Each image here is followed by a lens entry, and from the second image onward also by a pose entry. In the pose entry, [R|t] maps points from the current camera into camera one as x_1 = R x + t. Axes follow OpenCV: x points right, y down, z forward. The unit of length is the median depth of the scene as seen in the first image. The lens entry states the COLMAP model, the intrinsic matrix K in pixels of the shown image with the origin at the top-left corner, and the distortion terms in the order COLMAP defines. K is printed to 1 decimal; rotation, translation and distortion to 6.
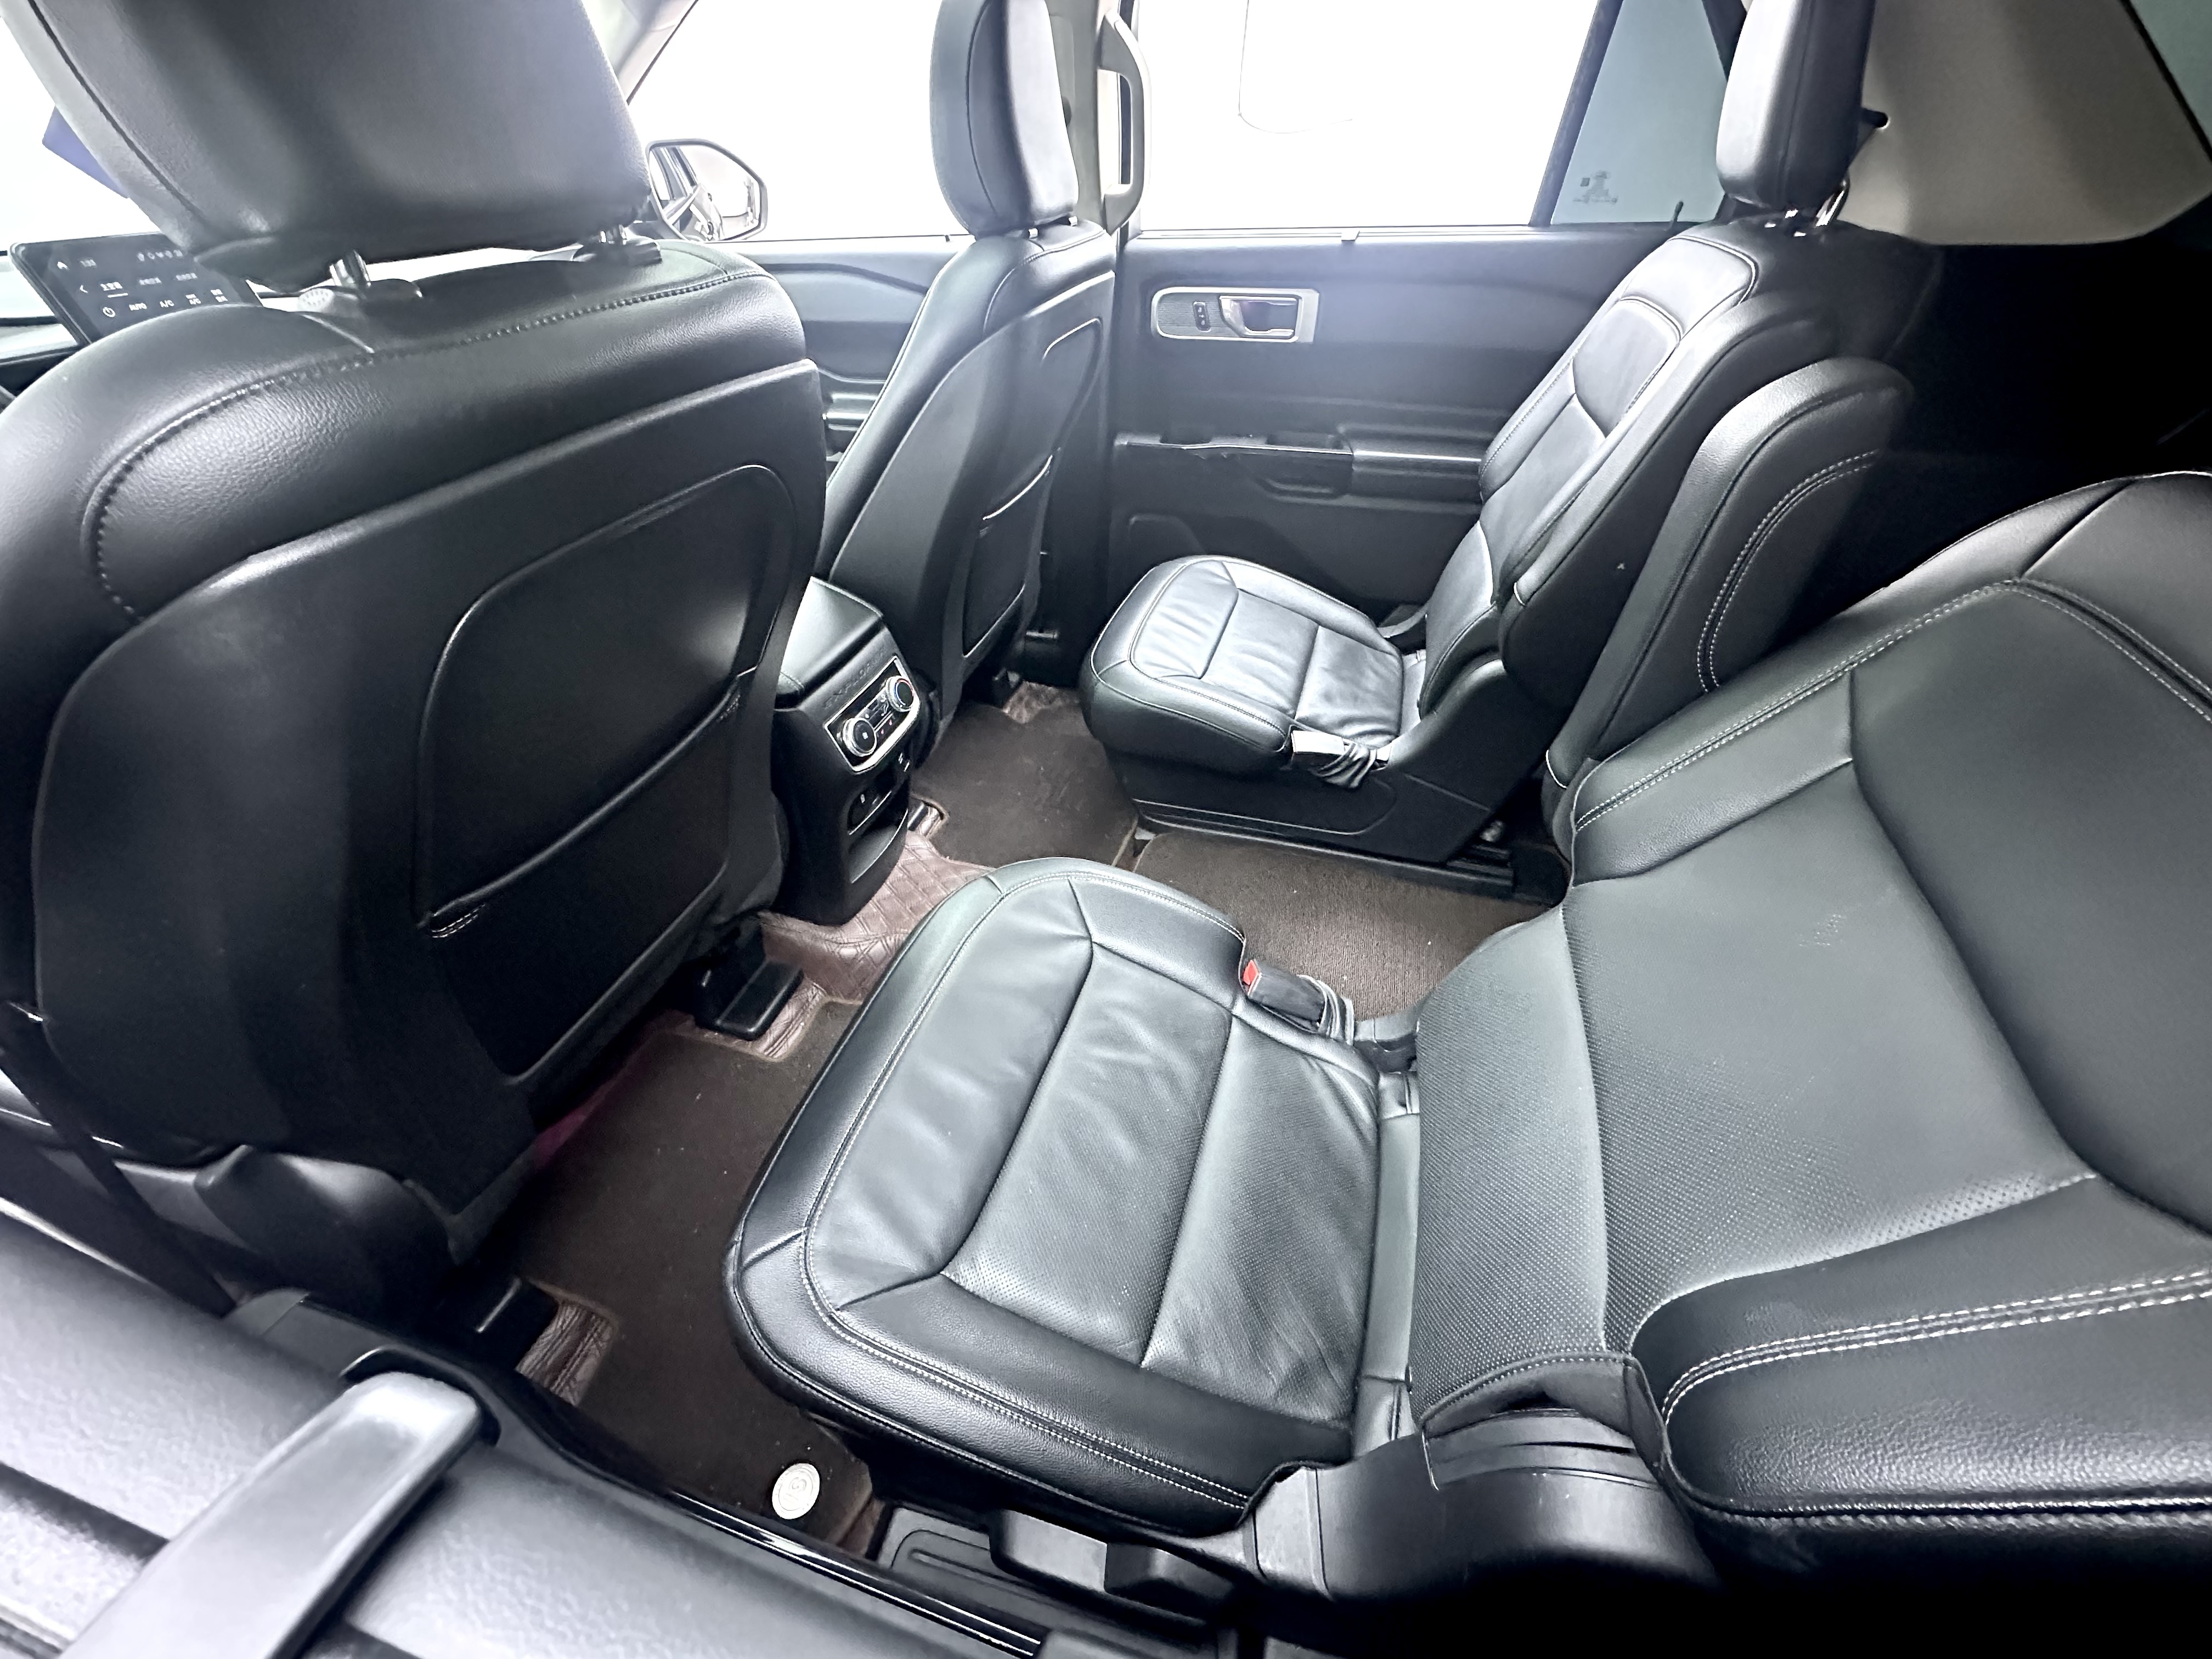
lens RADIAL K [[889.1, 0, 1091.0], [0, 889.1, 820.4], [0, 0, 1]] dist [0.000137, 0.000057]
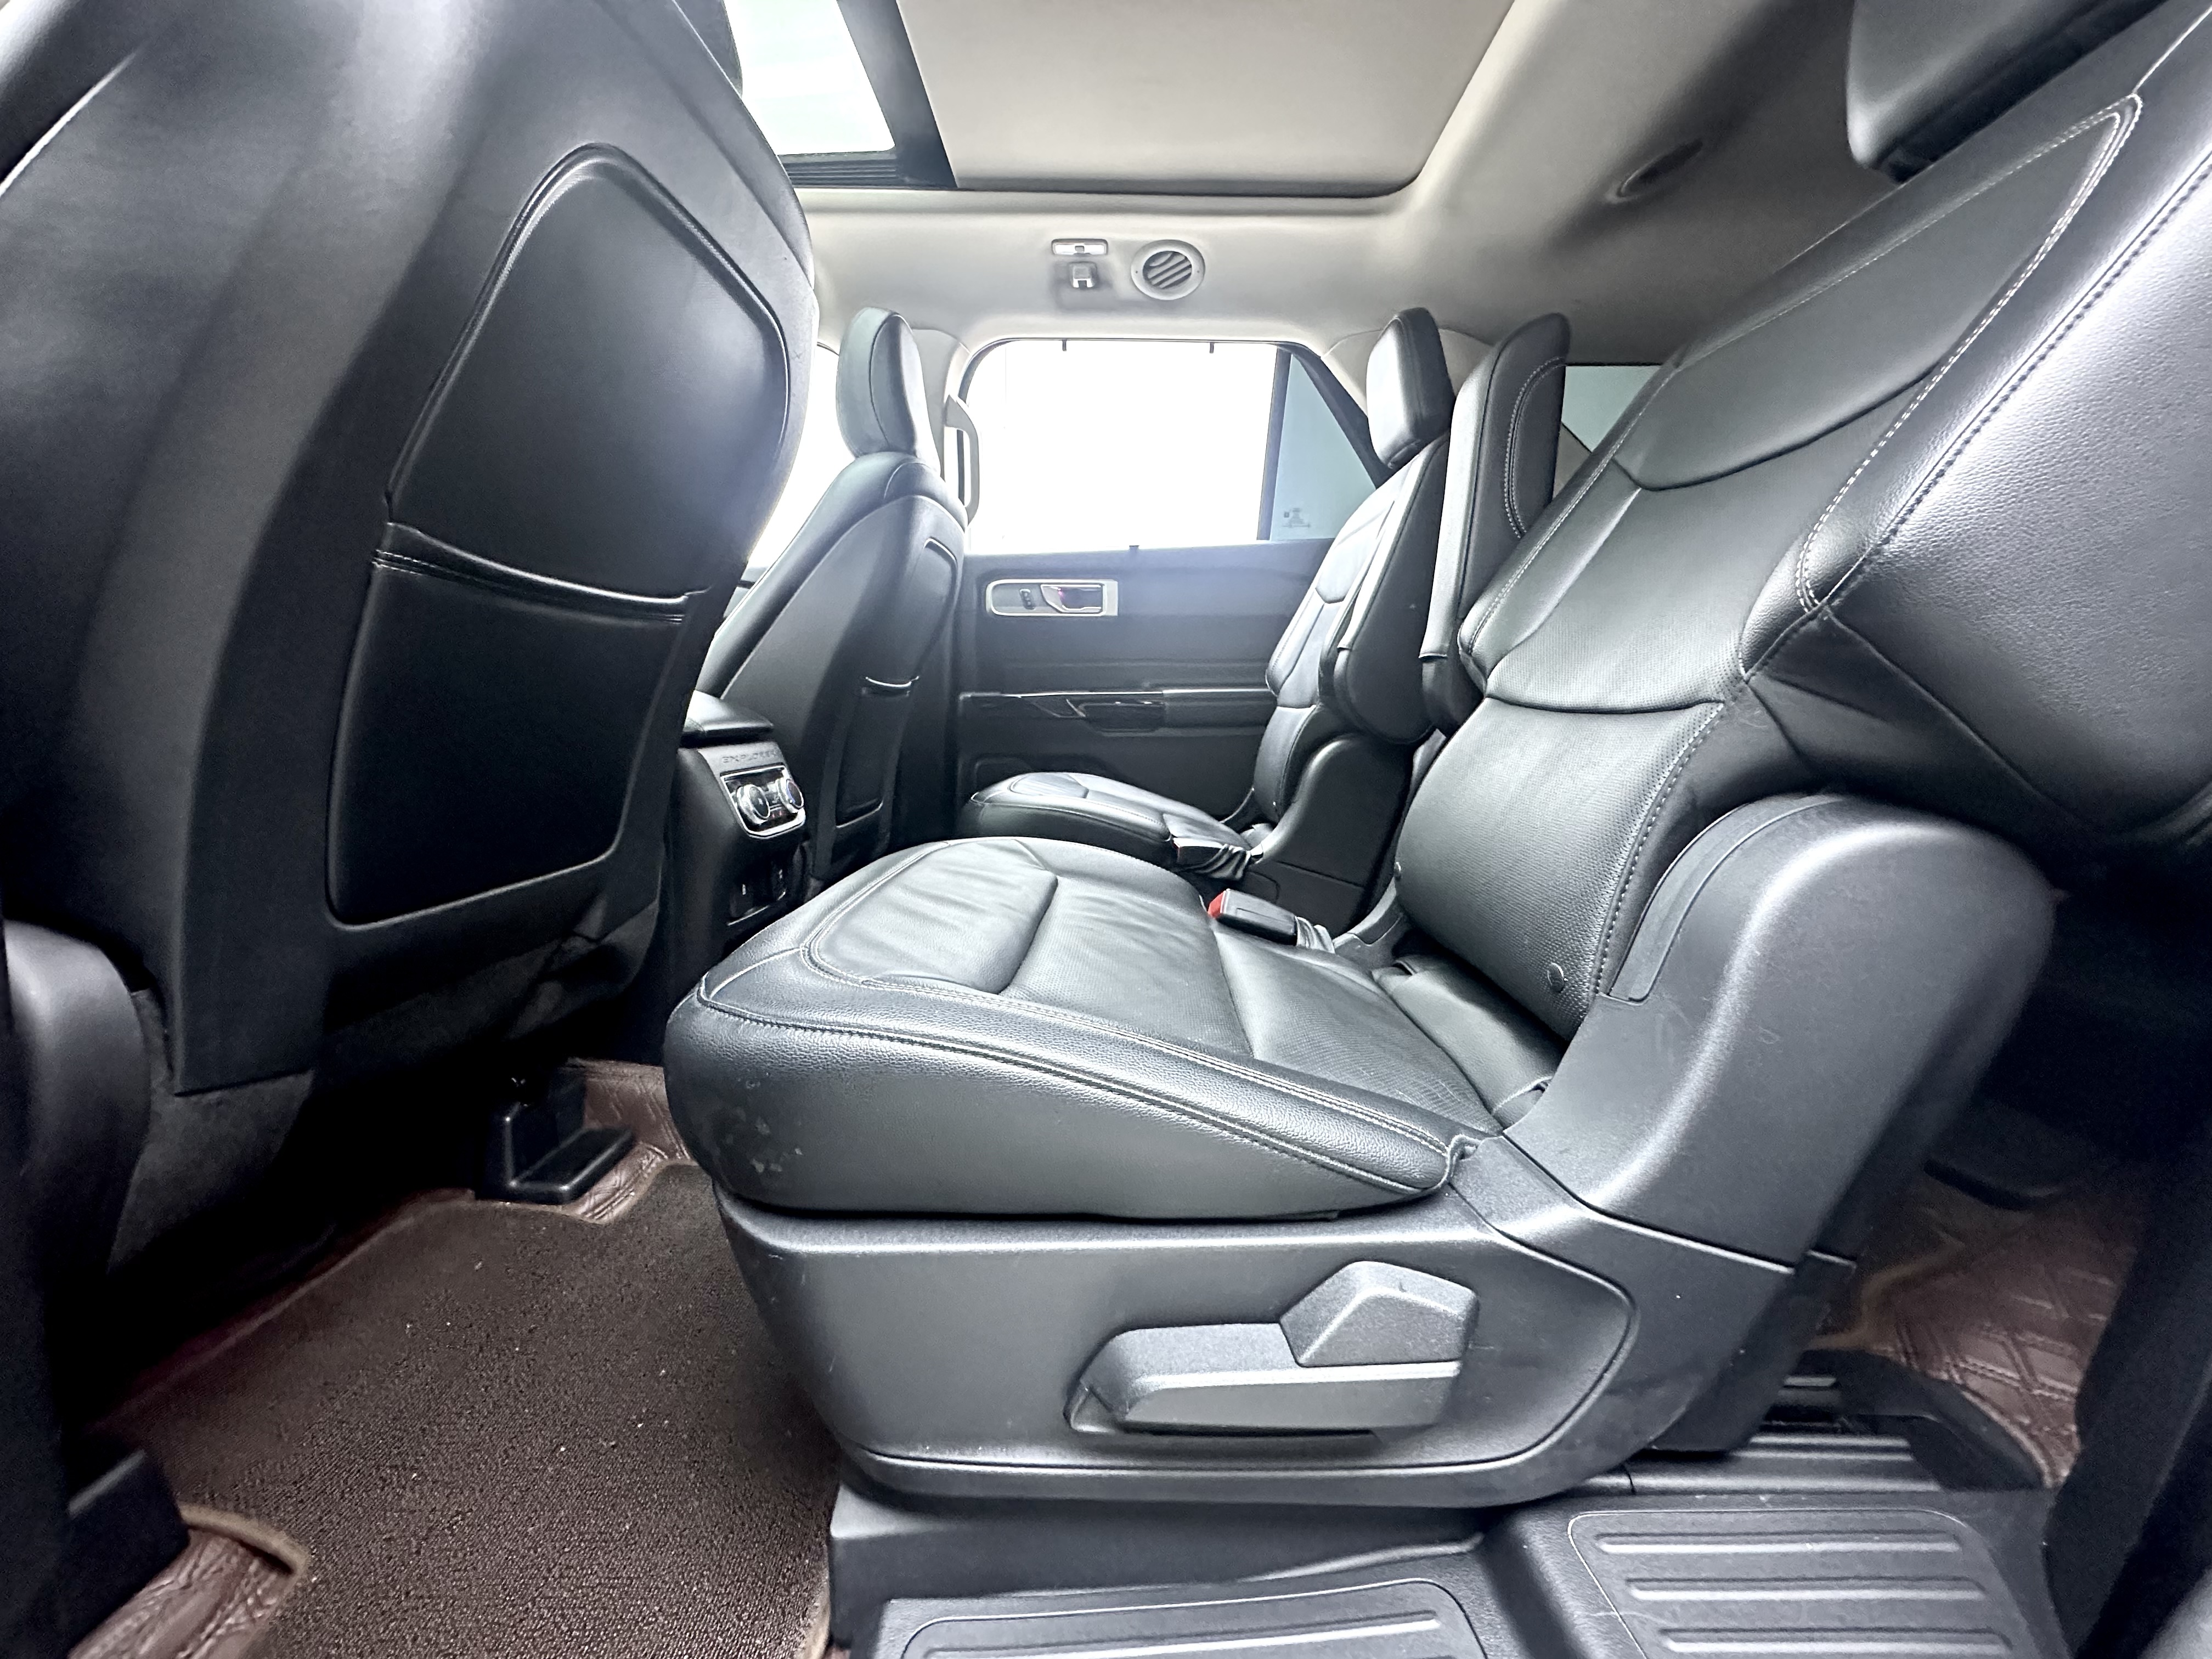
lens RADIAL K [[881.7, 0, 1101.3], [0, 881.7, 826.0], [0, 0, 1]] dist [-0.004328, 0.000047]
pose [[0.962619, -0.020958, 0.270047, -0.135705], [0.153691, 0.863221, -0.480862, 0.371650], [-0.223033, 0.504390, 0.834174, 0.129725]]
